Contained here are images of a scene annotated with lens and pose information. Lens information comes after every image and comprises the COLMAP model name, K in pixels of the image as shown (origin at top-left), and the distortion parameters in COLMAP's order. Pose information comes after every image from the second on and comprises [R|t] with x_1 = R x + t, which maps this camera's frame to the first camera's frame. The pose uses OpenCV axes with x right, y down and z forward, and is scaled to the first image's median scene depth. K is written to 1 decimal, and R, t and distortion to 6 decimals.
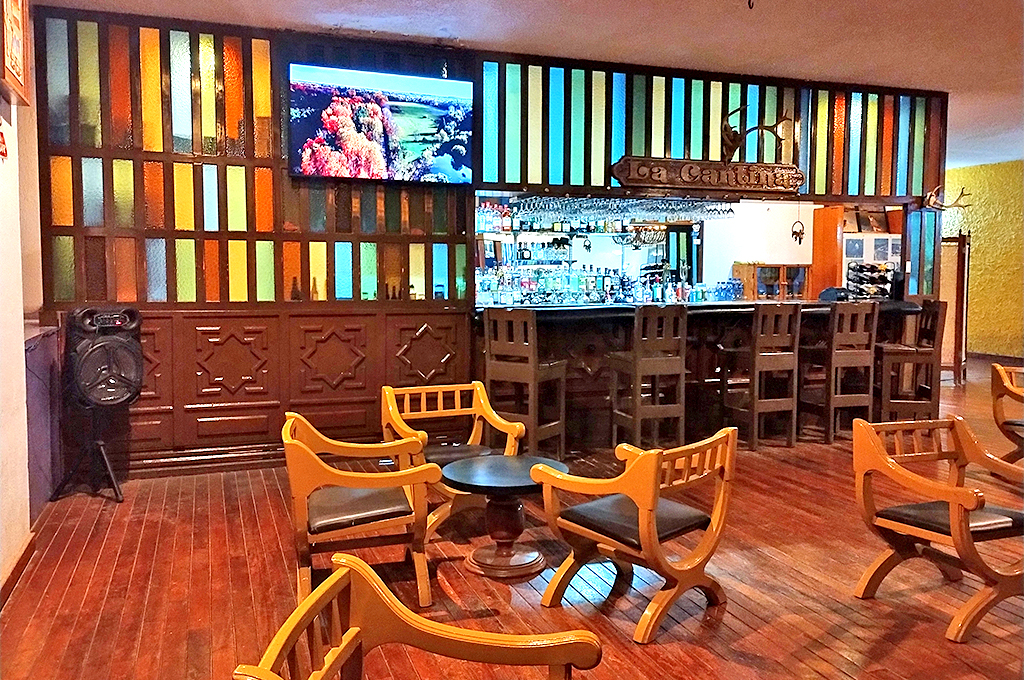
lens RADIAL K [[843.4, 0, 513.1], [0, 843.4, 326.2], [0, 0, 1]] dist [0.054077, 0.000168]
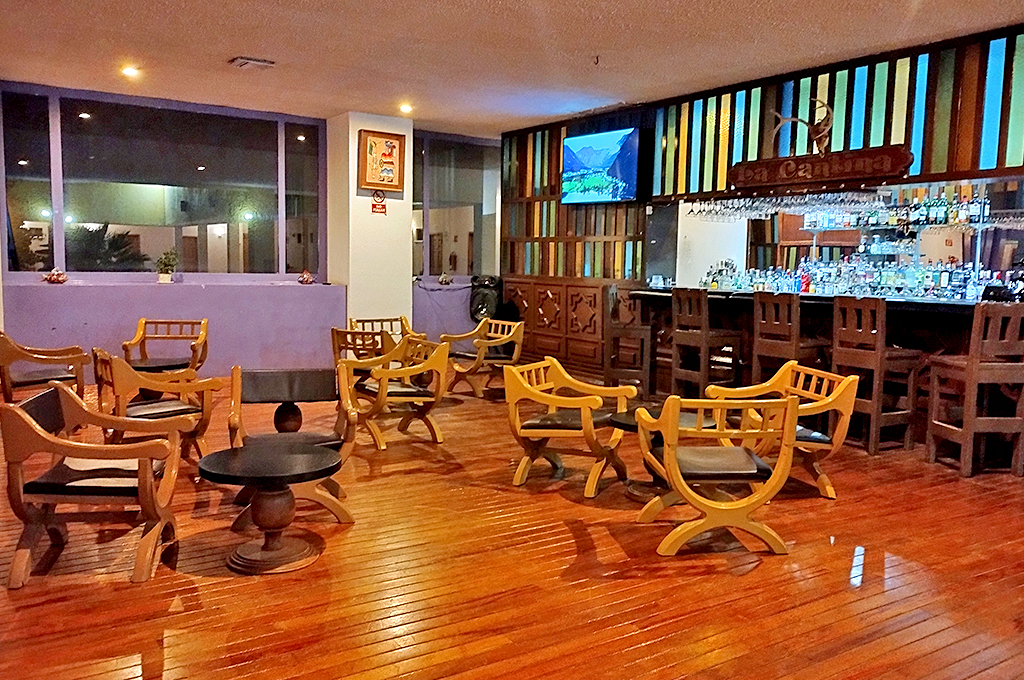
lens RADIAL K [[860.9, 0, 511.3], [0, 860.9, 371.0], [0, 0, 1]] dist [0.041116, -0.005805]
pose [[0.240711, 0.124354, -0.962598, 1.230631], [-0.085330, 0.990630, 0.106637, -0.015572], [0.966839, 0.056470, 0.249066, 0.410288]]
